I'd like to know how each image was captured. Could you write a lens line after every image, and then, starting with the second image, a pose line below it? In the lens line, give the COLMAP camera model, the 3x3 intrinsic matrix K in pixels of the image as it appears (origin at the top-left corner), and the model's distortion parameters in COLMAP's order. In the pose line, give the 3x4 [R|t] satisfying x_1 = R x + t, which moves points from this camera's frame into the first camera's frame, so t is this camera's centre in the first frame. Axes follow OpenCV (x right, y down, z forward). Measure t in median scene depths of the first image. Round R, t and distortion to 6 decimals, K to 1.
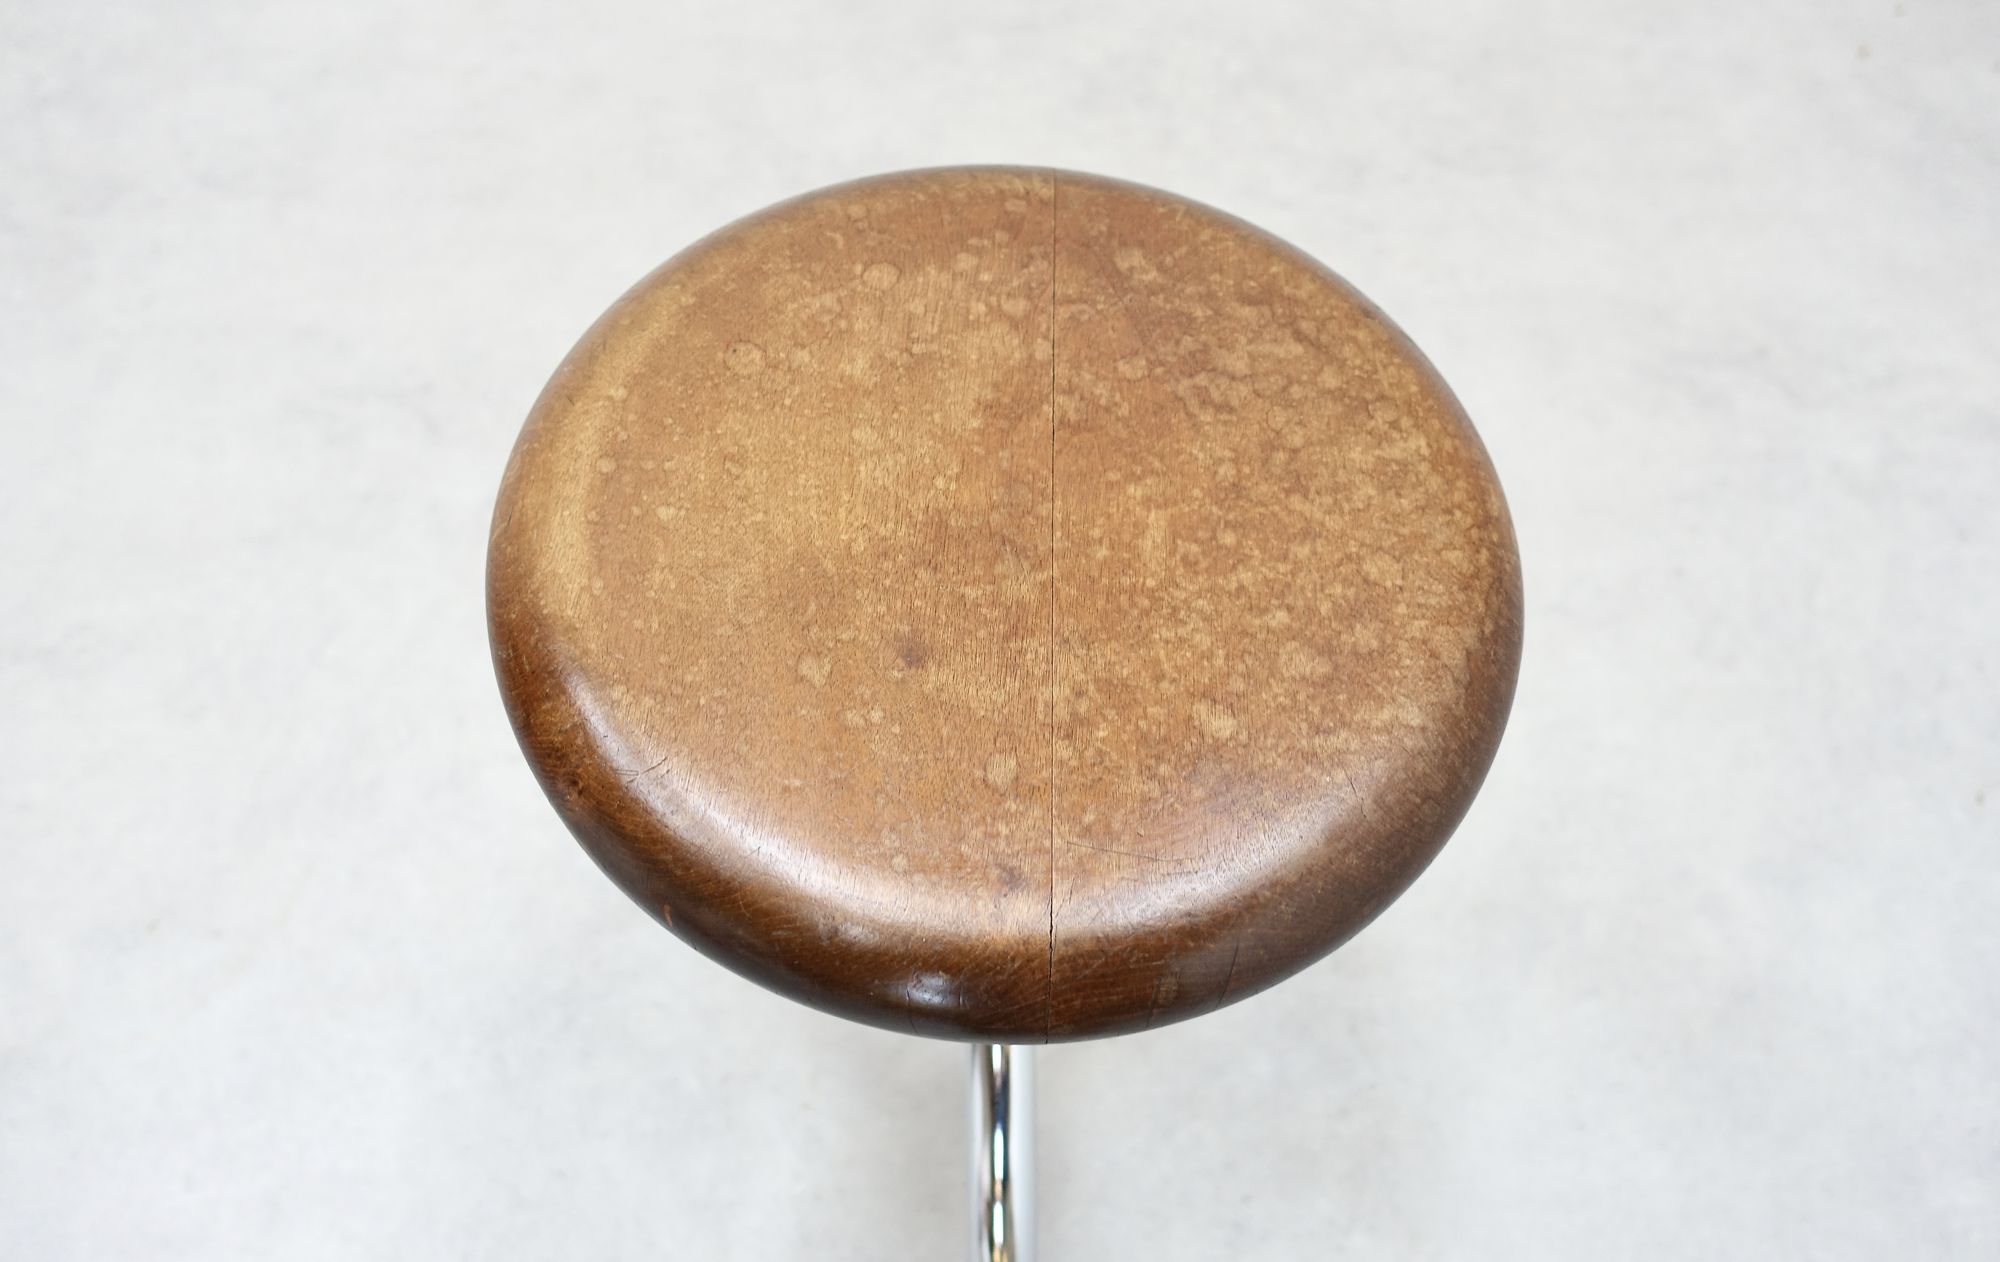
lens RADIAL K [[1229.0, 0, 971.5], [0, 1229.0, 634.4], [0, 0, 1]] dist [-0.000314, -0.000744]
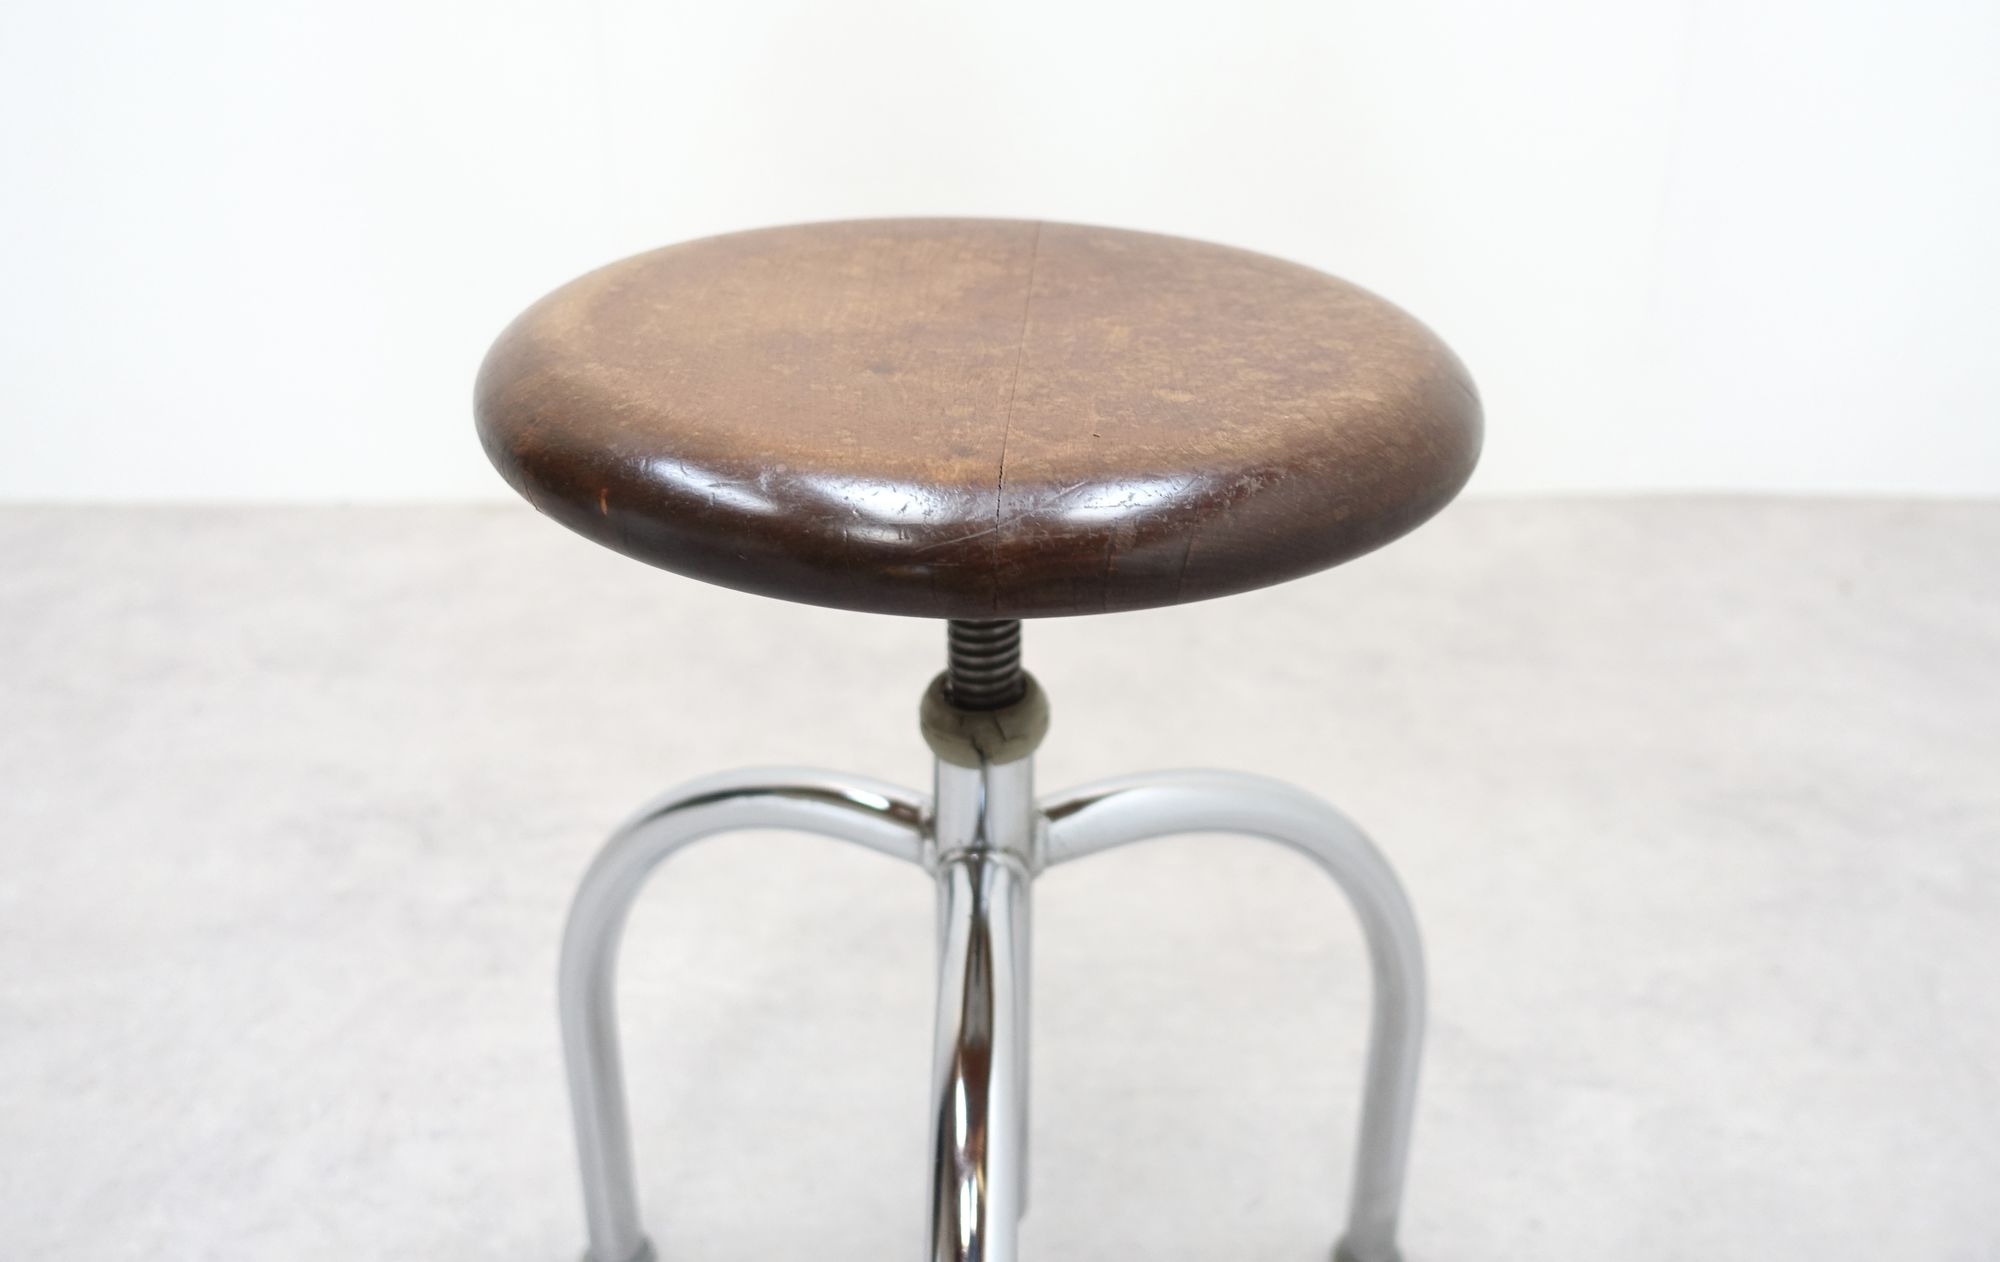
lens RADIAL K [[1311.5, 0, 1000.0], [0, 1311.5, 631.0], [0, 0, 1]] dist [-0.002566, 0.000739]
pose [[0.999782, 0.014430, -0.015114, 0.068536], [-0.020008, 0.869714, -0.493150, 0.713345], [0.006029, 0.493345, 0.869813, 0.143664]]
